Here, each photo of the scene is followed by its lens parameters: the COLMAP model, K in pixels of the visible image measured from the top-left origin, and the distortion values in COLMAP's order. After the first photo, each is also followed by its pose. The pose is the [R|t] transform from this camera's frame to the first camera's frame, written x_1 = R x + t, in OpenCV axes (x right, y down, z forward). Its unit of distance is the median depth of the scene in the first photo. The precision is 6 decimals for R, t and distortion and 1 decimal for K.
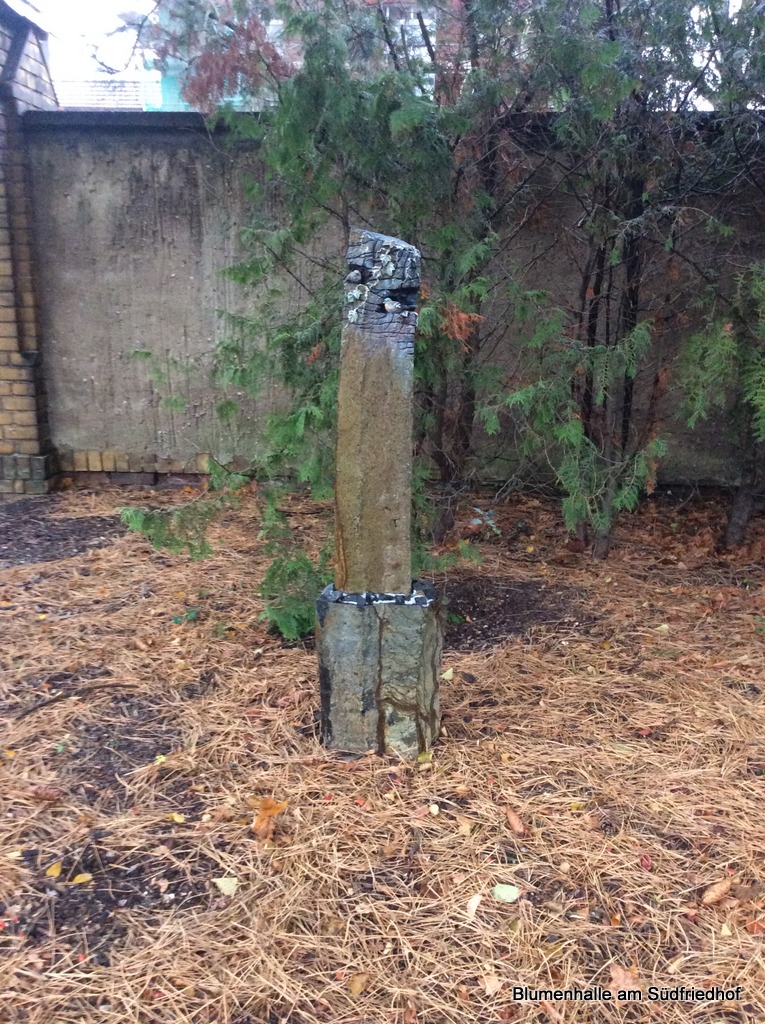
lens RADIAL K [[960.2, 0, 387.4], [0, 960.2, 514.0], [0, 0, 1]] dist [-0.014349, 0.000000]
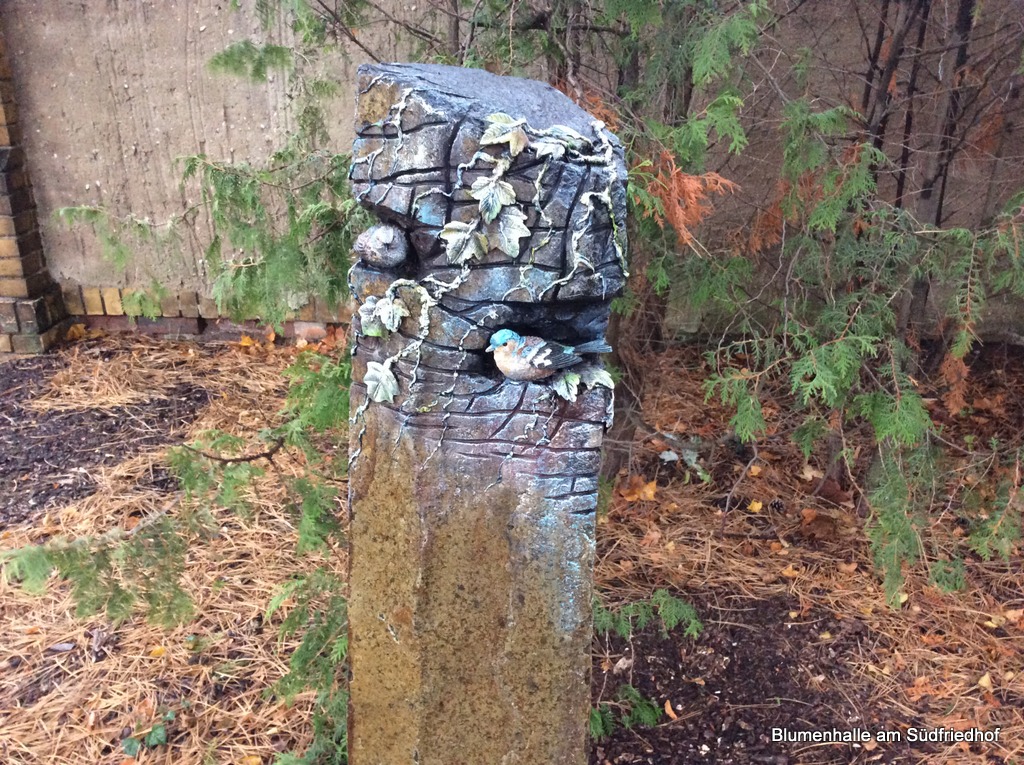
lens RADIAL K [[960.2, 0, 504.5], [0, 960.2, 379.8], [0, 0, 1]] dist [-0.014349, 0.000000]
pose [[0.999560, 0.001093, -0.029649, 0.008441], [0.003468, 0.988167, 0.153344, -0.250419], [0.029466, -0.153380, 0.987728, 0.723942]]
